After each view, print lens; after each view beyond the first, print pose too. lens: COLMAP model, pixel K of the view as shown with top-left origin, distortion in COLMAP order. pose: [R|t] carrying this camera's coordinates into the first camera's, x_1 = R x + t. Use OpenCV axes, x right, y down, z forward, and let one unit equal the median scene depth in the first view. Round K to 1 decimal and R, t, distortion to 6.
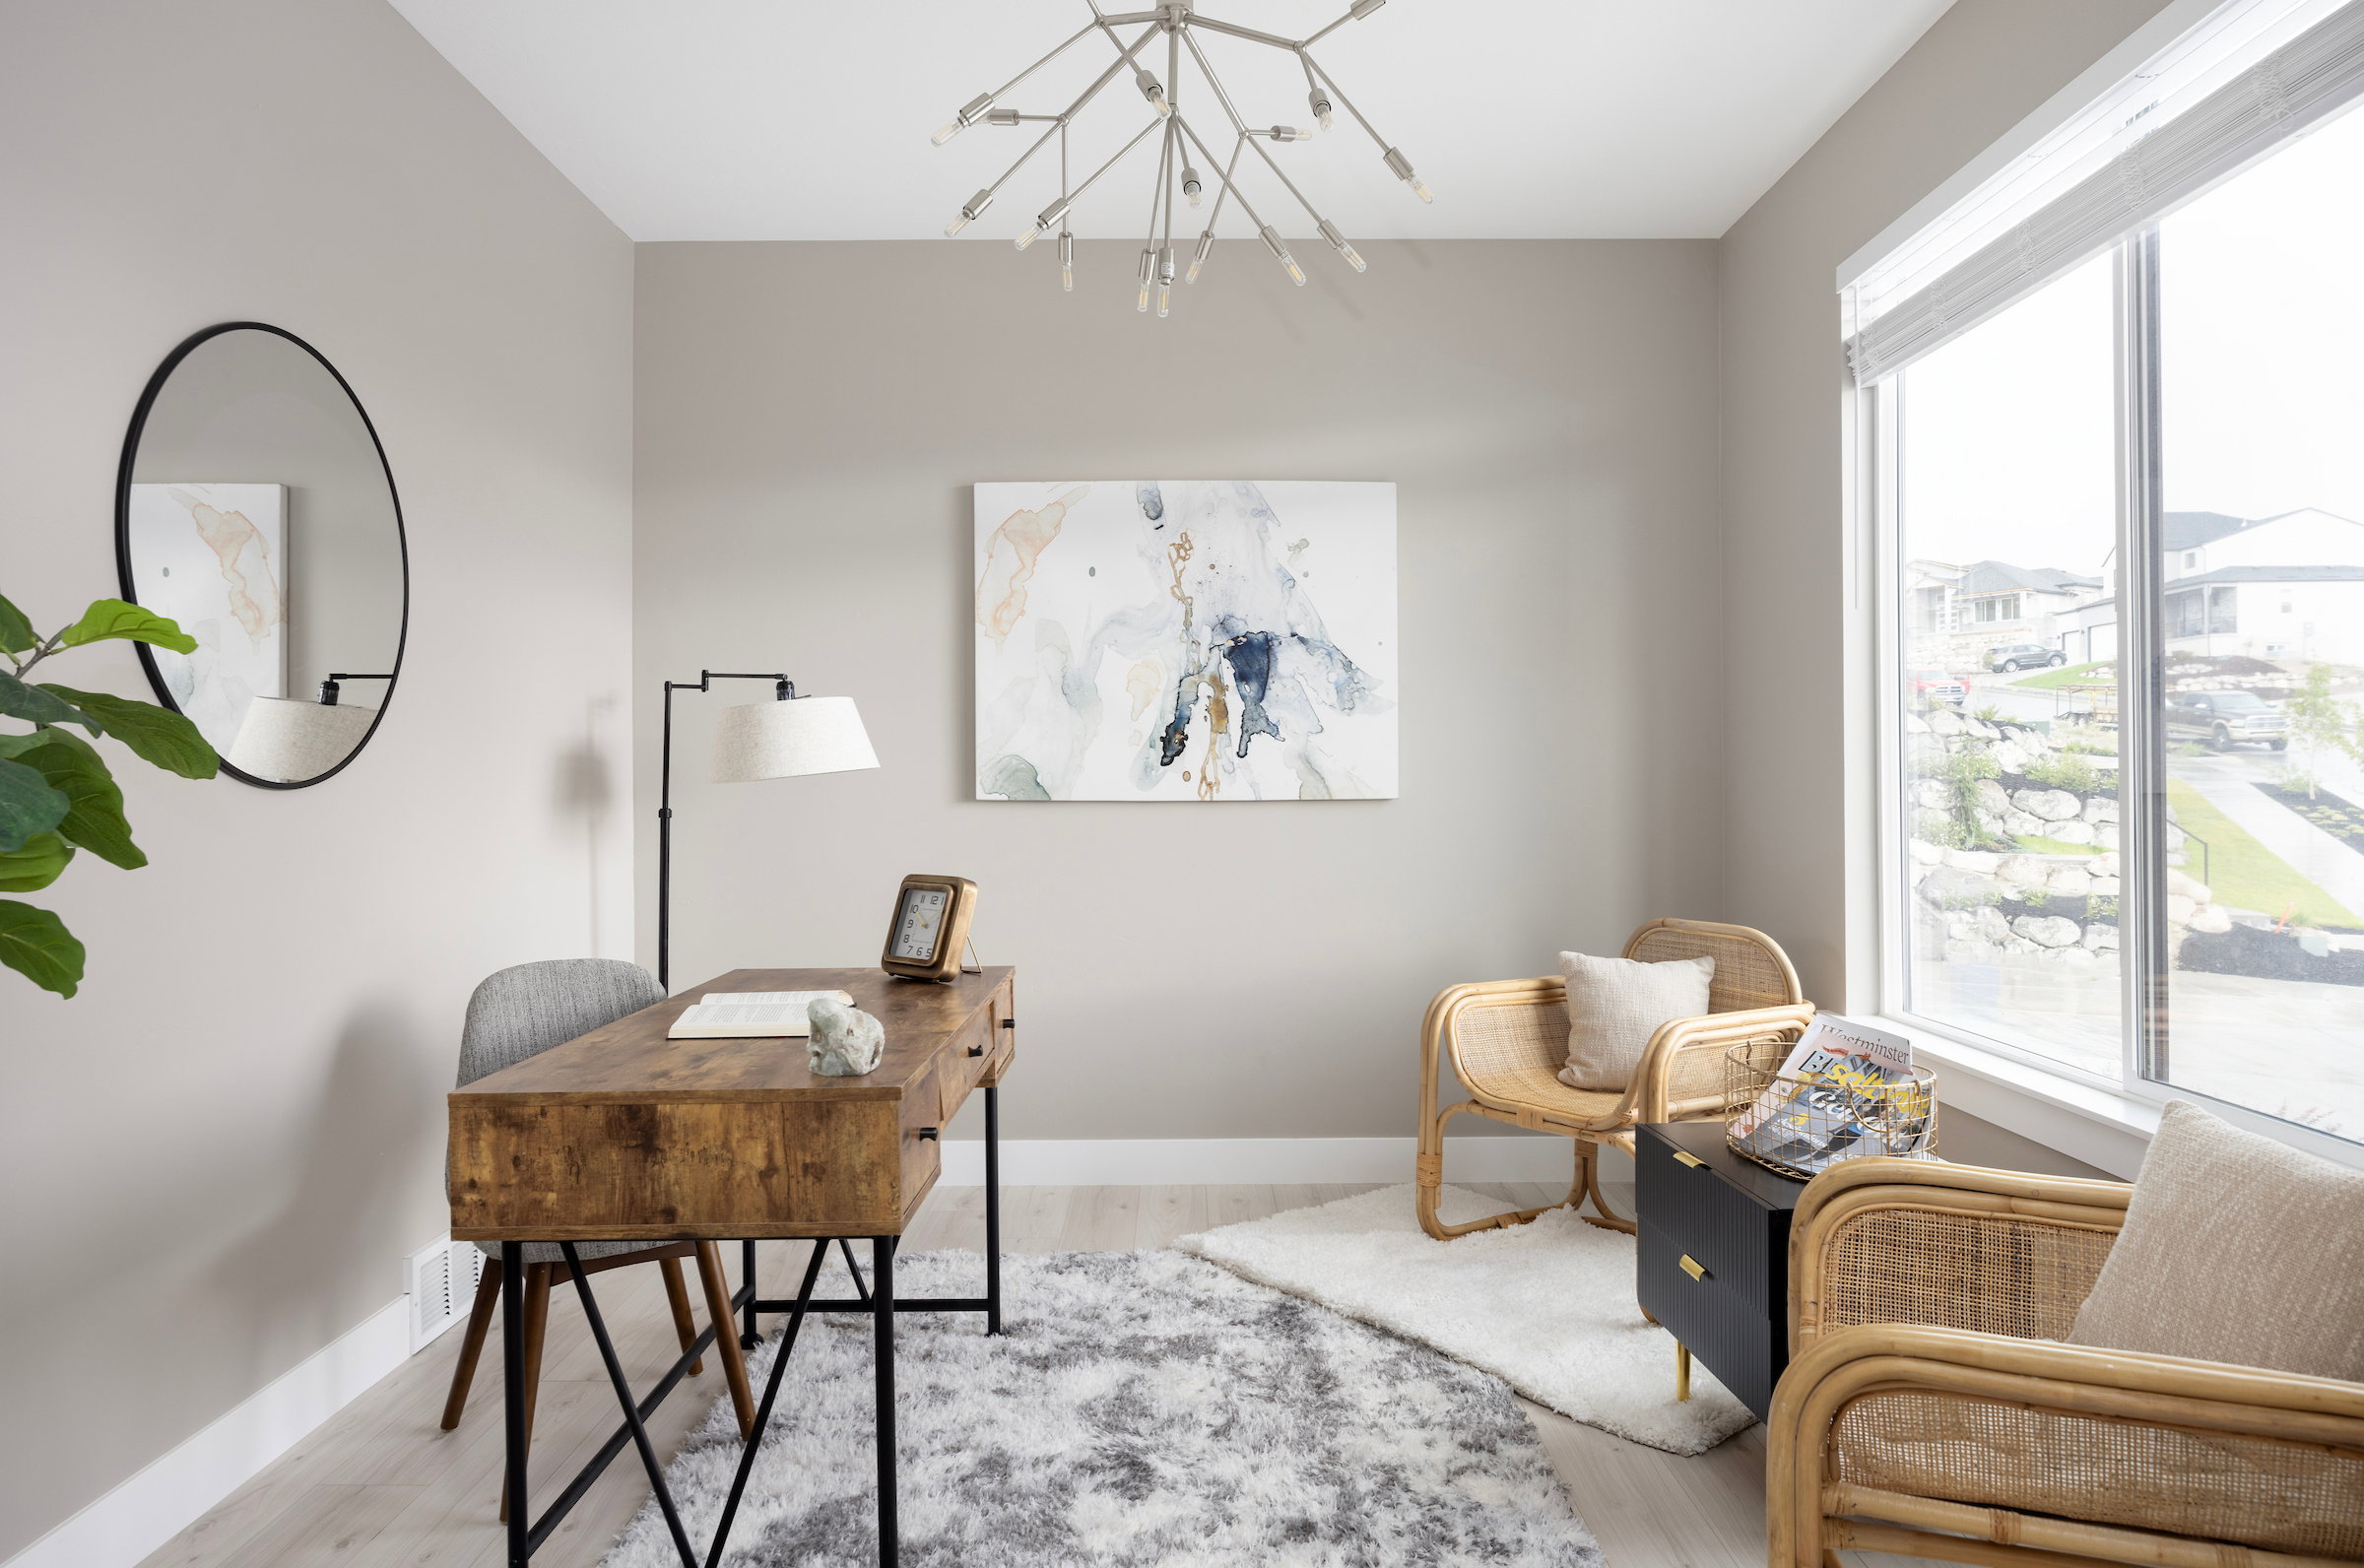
lens RADIAL K [[1459.6, 0, 1183.5], [0, 1459.6, 774.7], [0, 0, 1]] dist [-0.002008, -0.000453]
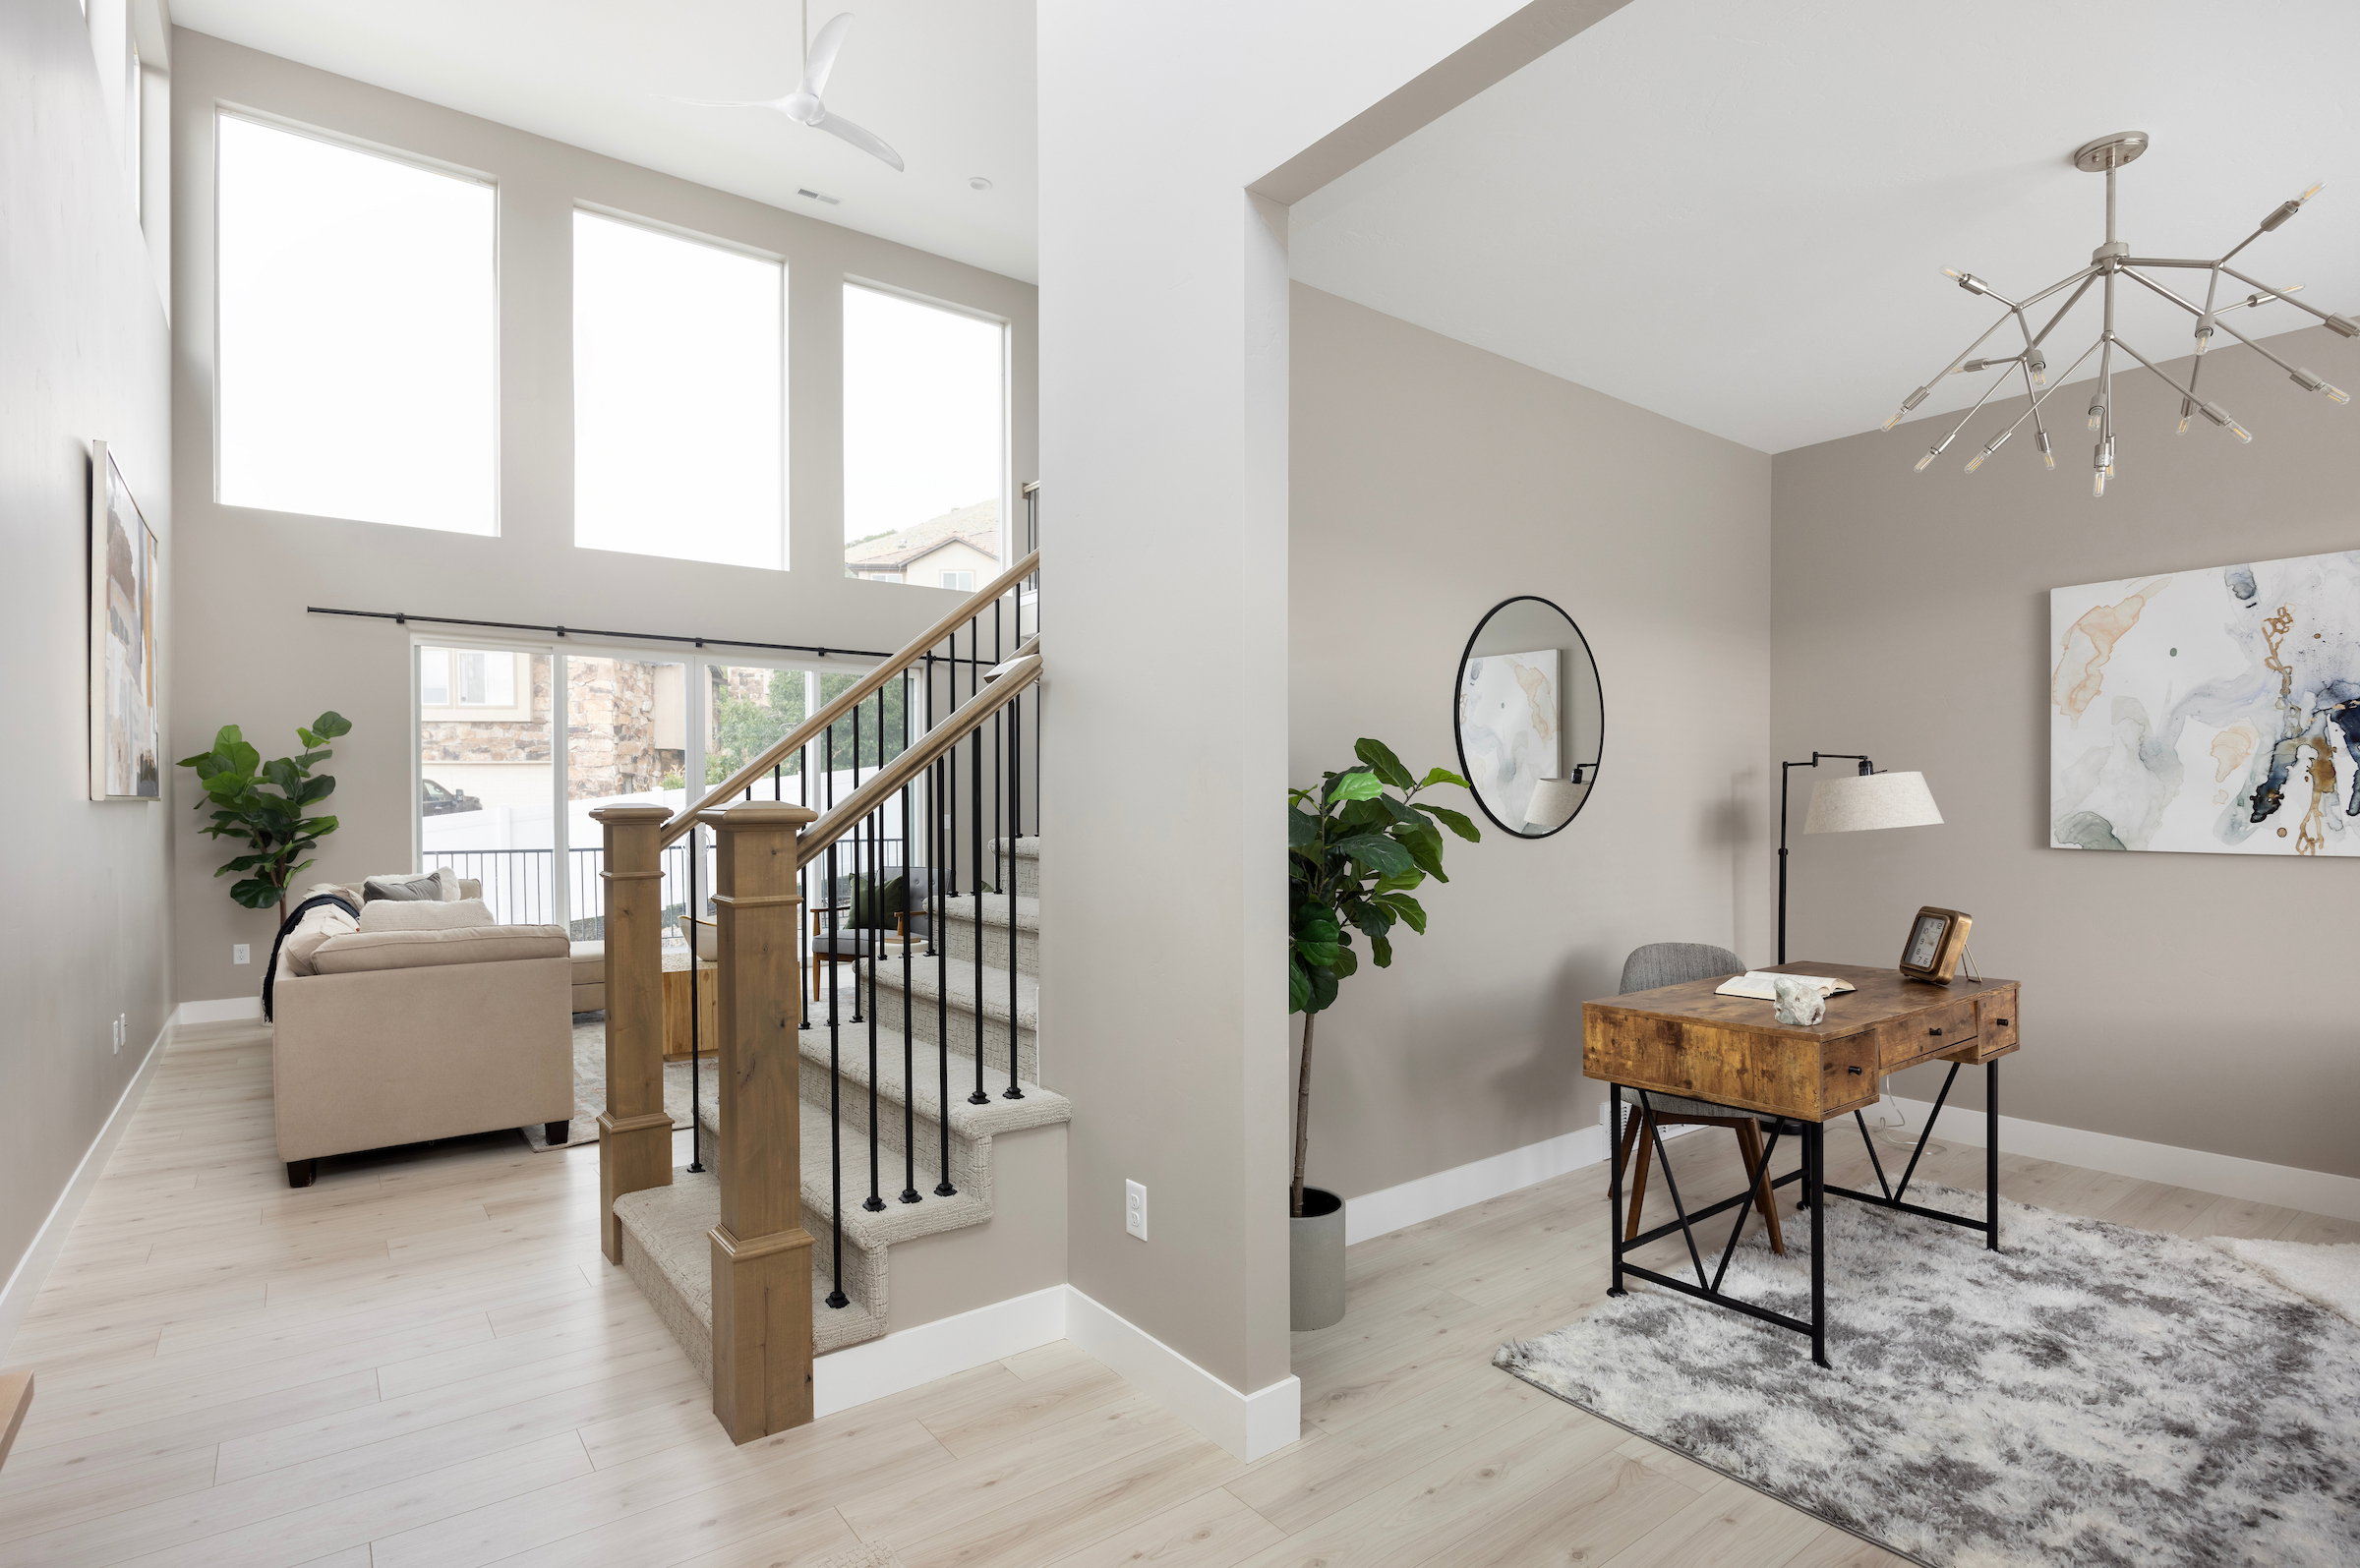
lens RADIAL K [[1182.5, 0, 1180.0], [0, 1182.5, 784.0], [0, 0, 1]] dist [0.000144, 0.000116]
pose [[0.608100, -0.011344, -0.793779, 0.288703], [0.003799, 0.999928, -0.011379, -0.039991], [0.793851, 0.003904, 0.608100, -0.268831]]
